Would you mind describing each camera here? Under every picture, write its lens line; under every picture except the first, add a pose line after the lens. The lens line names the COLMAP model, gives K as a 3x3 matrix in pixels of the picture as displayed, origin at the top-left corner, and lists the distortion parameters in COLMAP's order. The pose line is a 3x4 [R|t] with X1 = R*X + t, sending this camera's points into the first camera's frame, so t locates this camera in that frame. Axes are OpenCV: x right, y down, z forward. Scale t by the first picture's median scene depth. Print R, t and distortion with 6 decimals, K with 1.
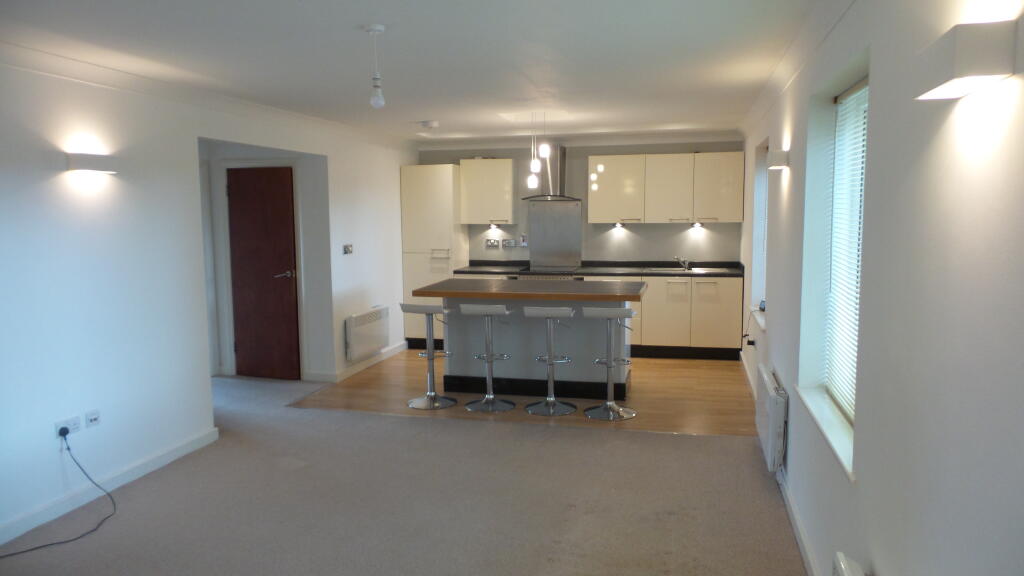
lens RADIAL K [[659.8, 0, 516.9], [0, 659.8, 276.4], [0, 0, 1]] dist [0.000179, -0.000099]
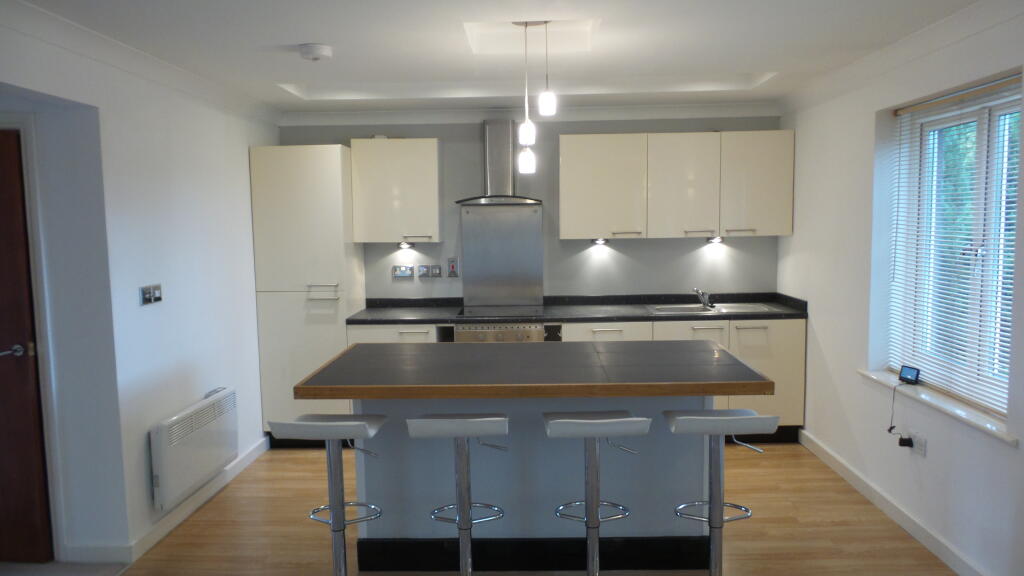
lens RADIAL K [[682.7, 0, 512.0], [0, 682.7, 288.0], [0, 0, 1]] dist [-0.000678, 0.000865]
pose [[0.978487, -0.026077, 0.204656, -0.075240], [0.027993, 0.999587, -0.006470, -0.029751], [-0.204402, 0.012060, 0.978813, 0.355420]]
